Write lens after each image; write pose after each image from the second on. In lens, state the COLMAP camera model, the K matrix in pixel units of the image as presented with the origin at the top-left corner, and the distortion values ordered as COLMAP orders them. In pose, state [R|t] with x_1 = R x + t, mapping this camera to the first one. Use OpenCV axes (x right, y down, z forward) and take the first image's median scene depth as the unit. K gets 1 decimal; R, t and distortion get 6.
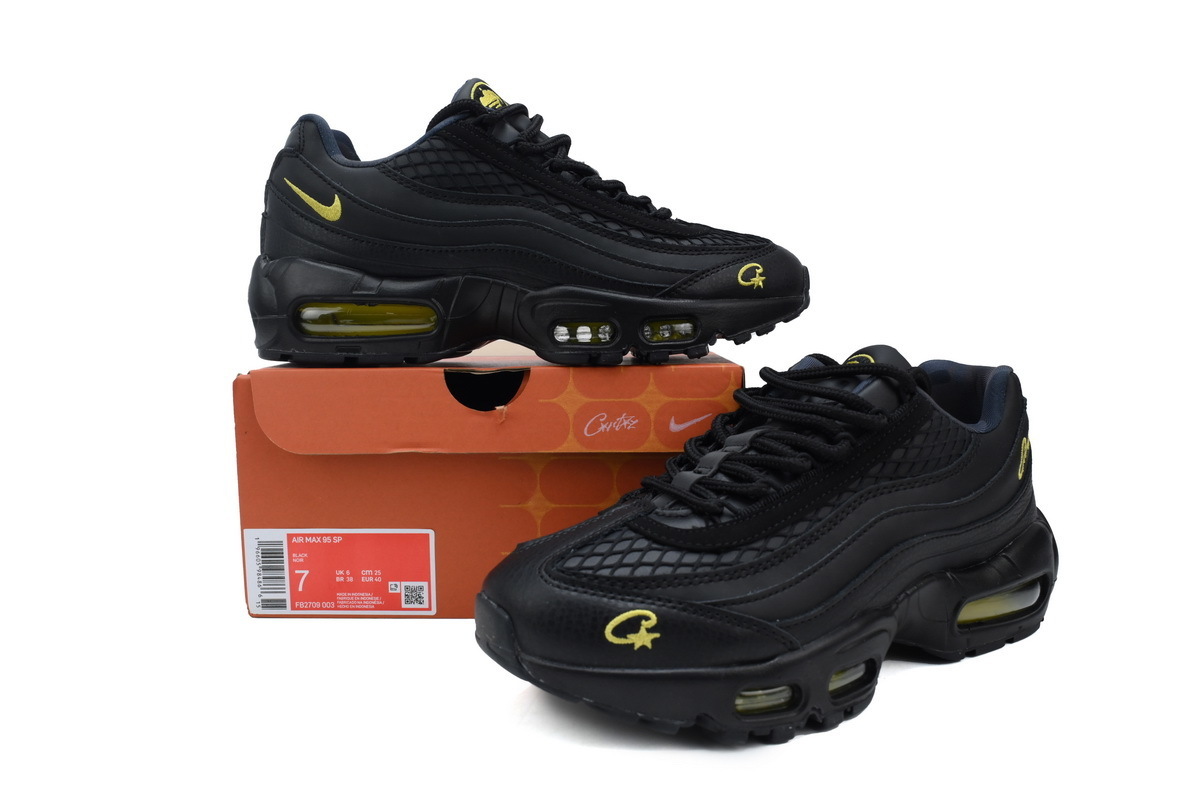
lens RADIAL K [[935.3, 0, 598.3], [0, 935.3, 397.7], [0, 0, 1]] dist [0.000138, 0.001154]
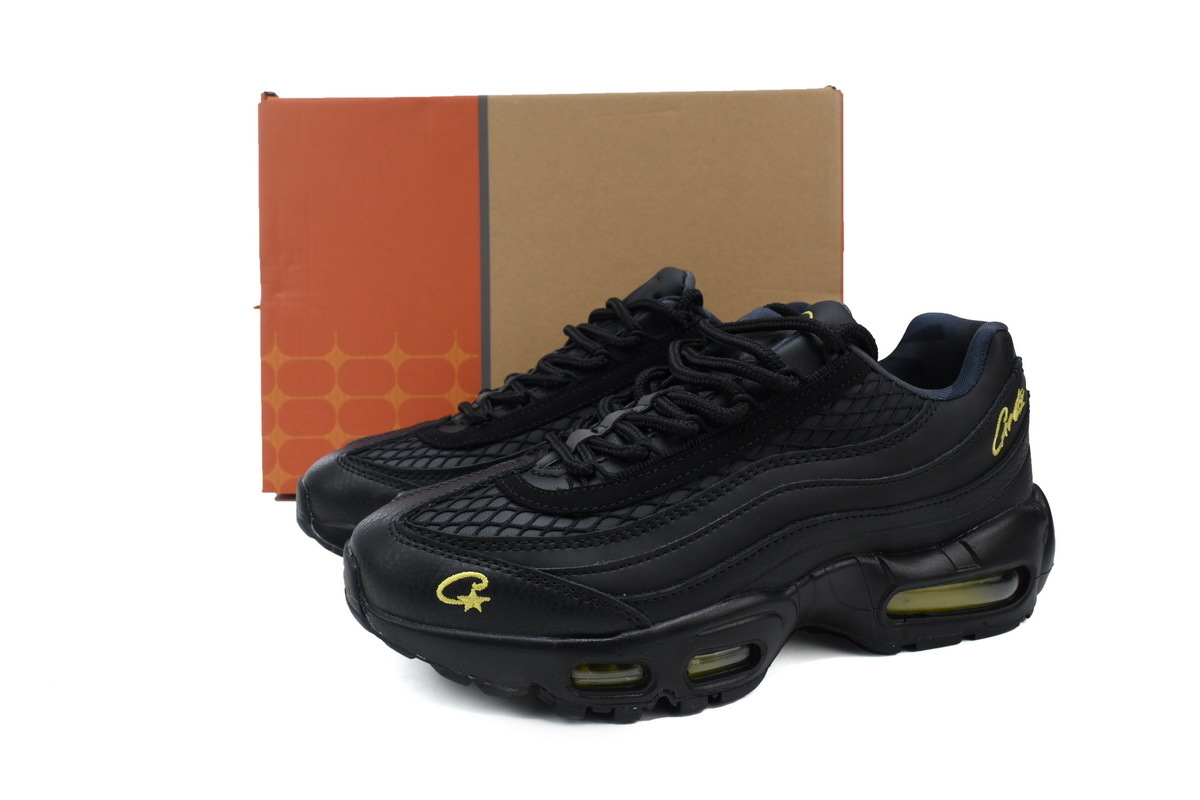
lens RADIAL K [[935.3, 0, 599.7], [0, 935.3, 401.6], [0, 0, 1]] dist [0.000138, 0.001154]
pose [[0.971085, 0.041360, -0.235125, 0.359349], [-0.024060, 0.996819, 0.075977, -0.022122], [0.237519, -0.068123, 0.968991, 0.100367]]
